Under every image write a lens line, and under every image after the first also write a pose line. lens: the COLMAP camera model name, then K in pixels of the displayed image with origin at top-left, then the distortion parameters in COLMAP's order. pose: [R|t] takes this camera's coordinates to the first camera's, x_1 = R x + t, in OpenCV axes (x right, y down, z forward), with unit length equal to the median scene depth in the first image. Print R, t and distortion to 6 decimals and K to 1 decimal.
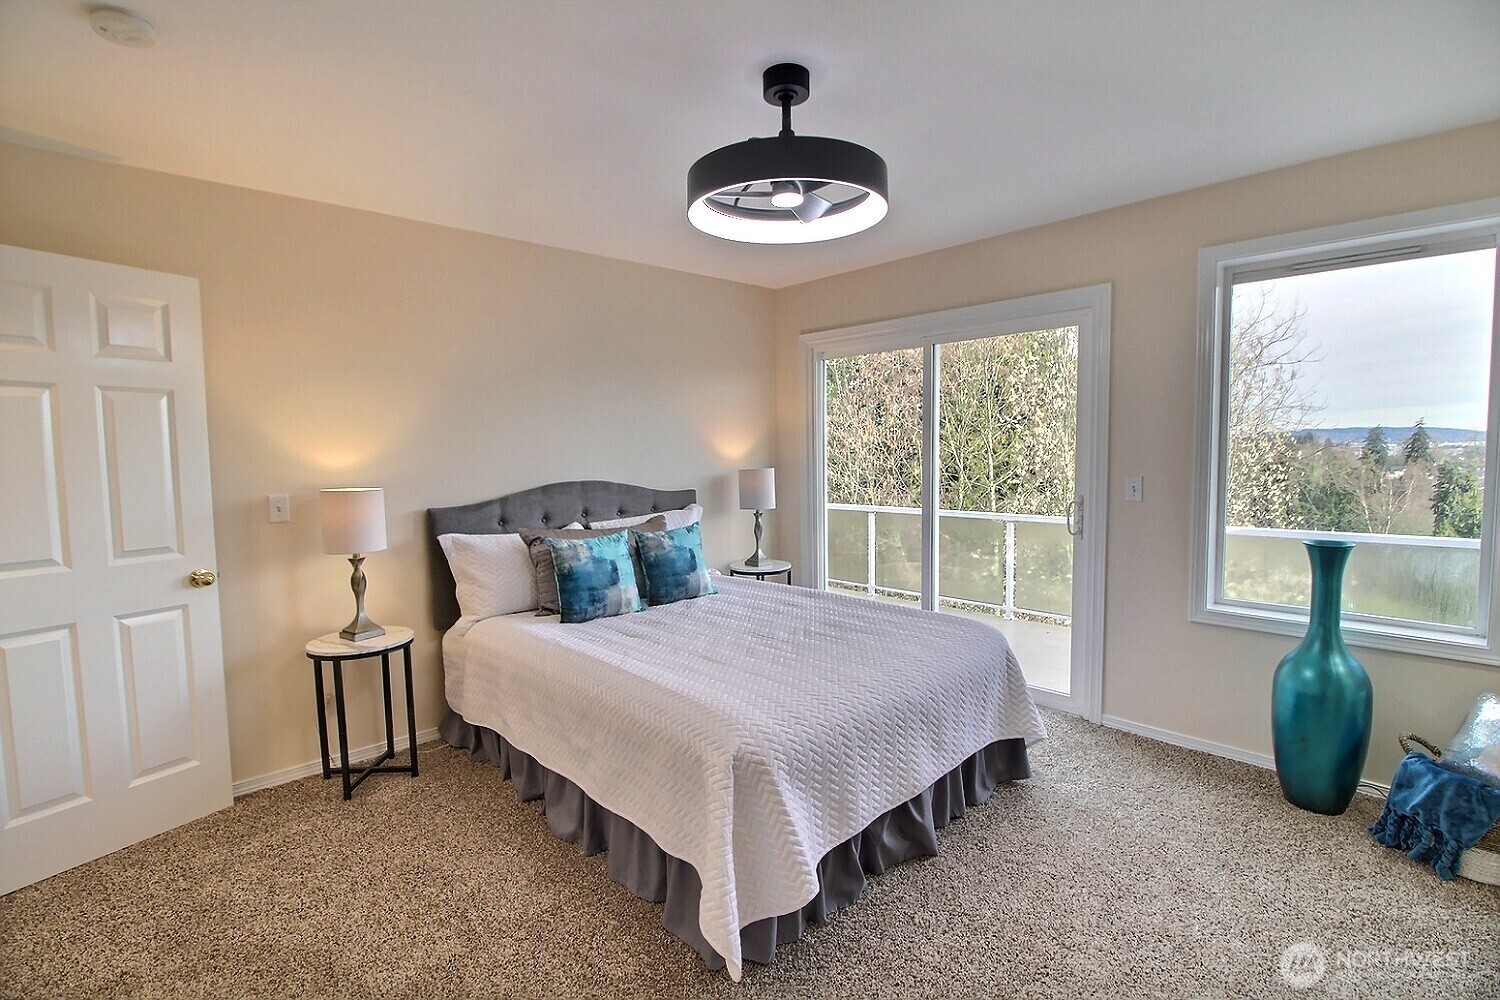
lens RADIAL K [[698.9, 0, 753.6], [0, 698.9, 499.7], [0, 0, 1]] dist [-0.001857, -0.011298]
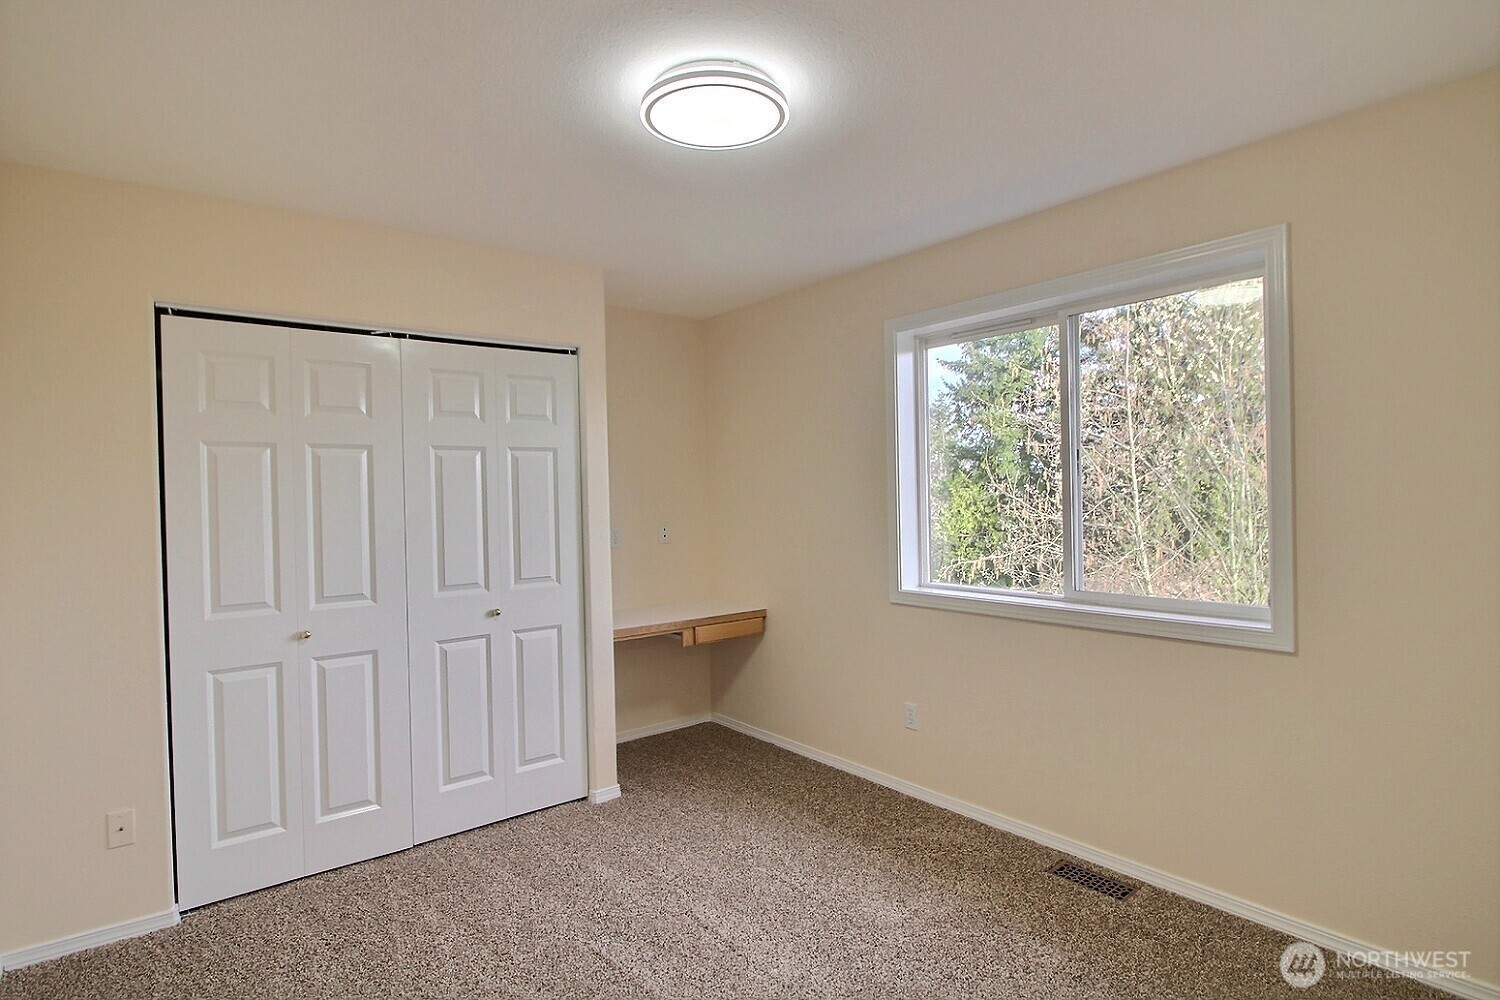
lens RADIAL K [[698.9, 0, 753.6], [0, 698.9, 499.7], [0, 0, 1]] dist [-0.001857, -0.011298]
pose [[0.898223, -0.017322, -0.439199, 0.108943], [-0.007182, 0.998511, -0.054069, -0.014675], [0.439482, 0.051721, 0.896761, 0.215654]]
